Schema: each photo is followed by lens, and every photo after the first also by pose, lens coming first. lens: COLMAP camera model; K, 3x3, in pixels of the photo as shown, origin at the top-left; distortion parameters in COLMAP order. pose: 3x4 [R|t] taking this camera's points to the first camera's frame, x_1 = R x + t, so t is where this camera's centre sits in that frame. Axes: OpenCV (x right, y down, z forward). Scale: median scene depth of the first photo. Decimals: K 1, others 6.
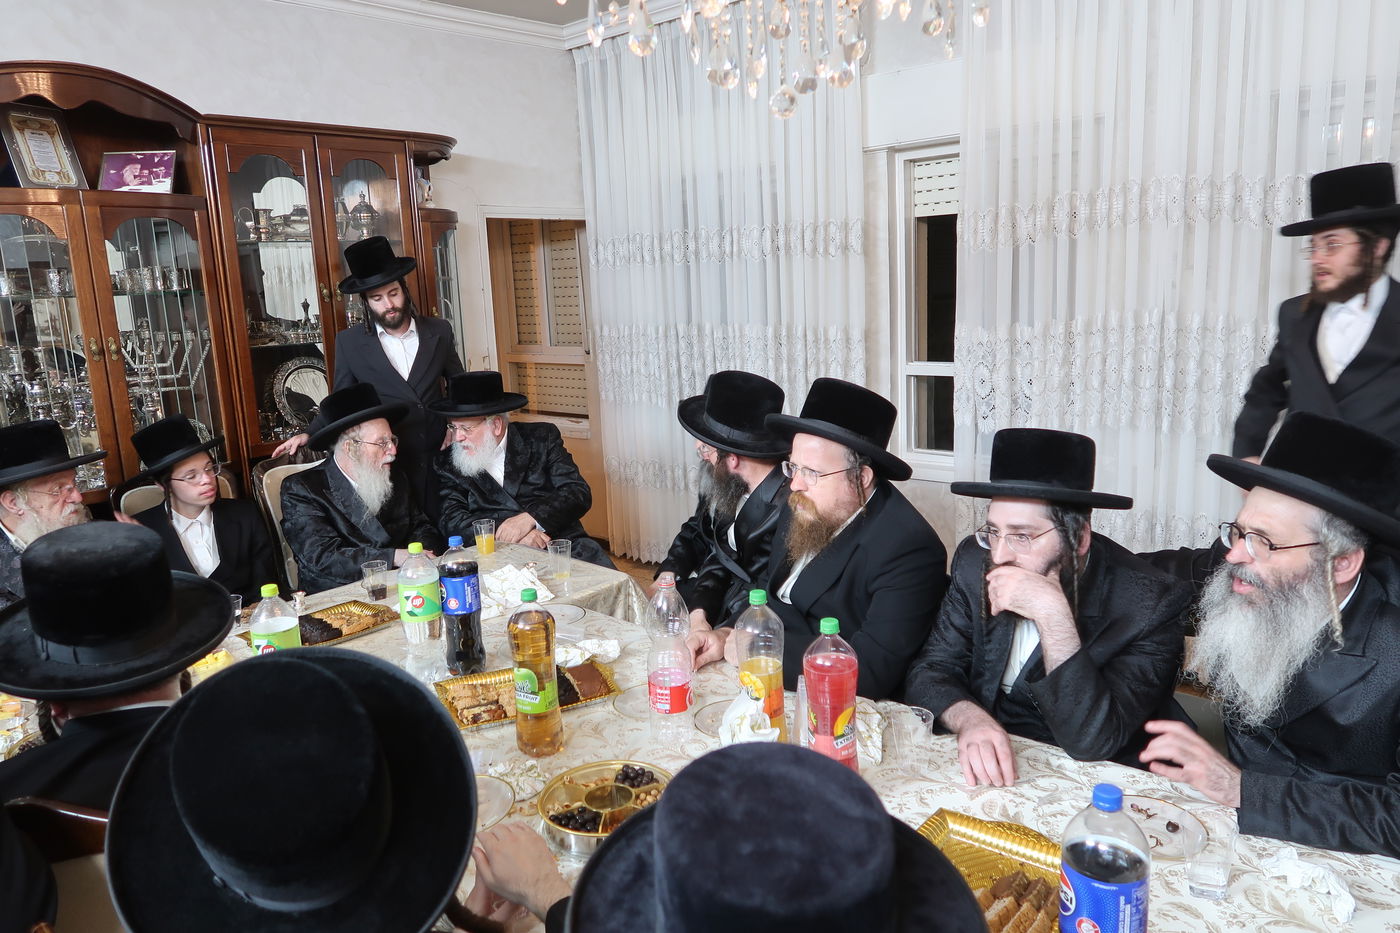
lens RADIAL K [[982.6, 0, 682.8], [0, 982.6, 466.8], [0, 0, 1]] dist [-0.012095, 0.001966]
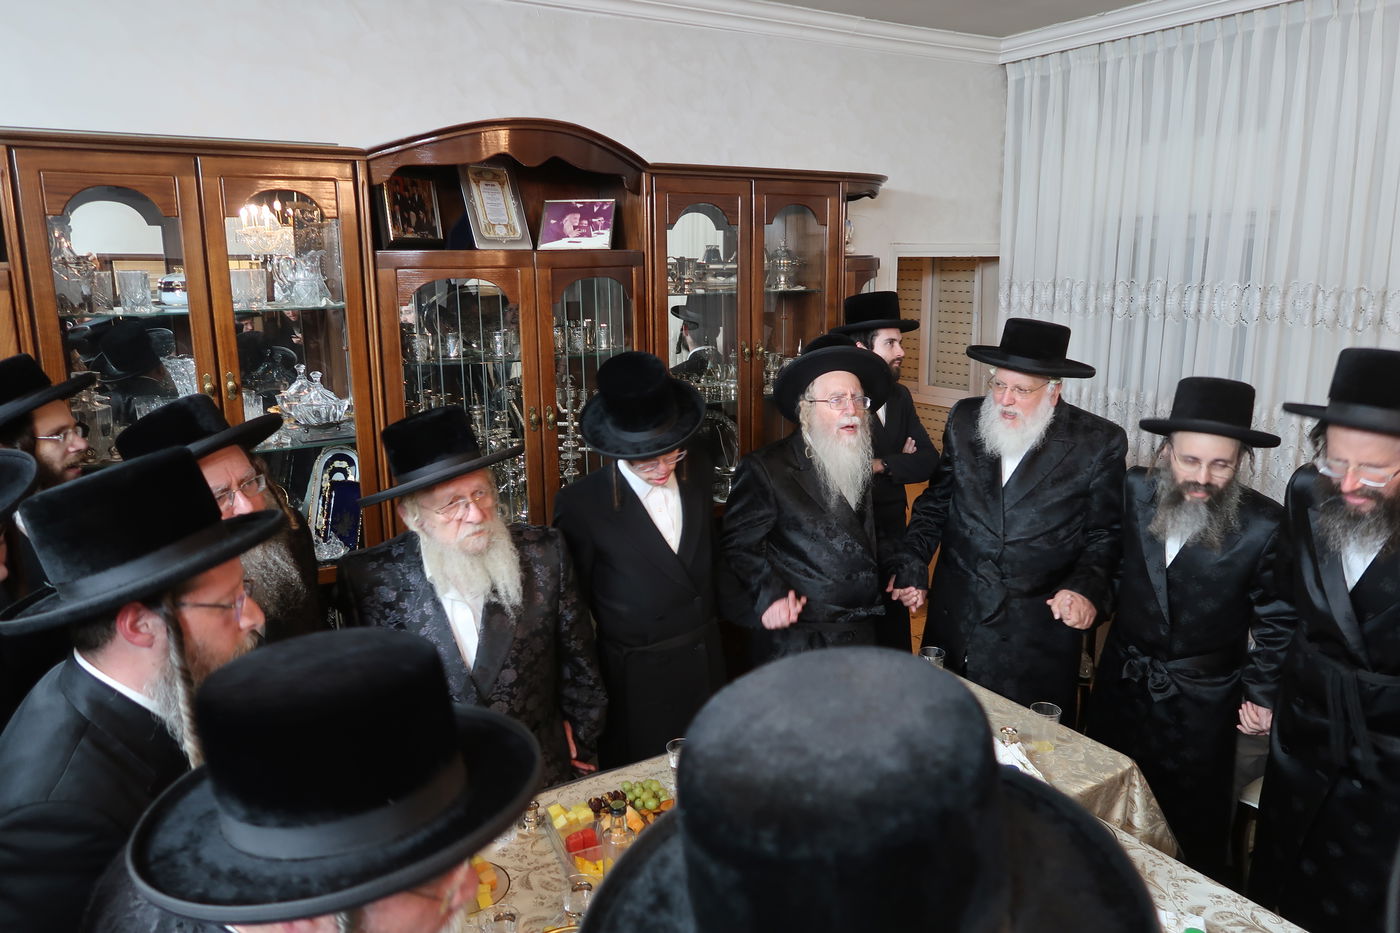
lens RADIAL K [[985.1, 0, 694.3], [0, 985.1, 469.4], [0, 0, 1]] dist [-0.023134, 0.043897]
pose [[0.962267, 0.090574, -0.256589, -0.174459], [-0.083612, 0.995776, 0.037939, -0.104143], [0.258942, -0.015053, 0.965776, 0.101625]]
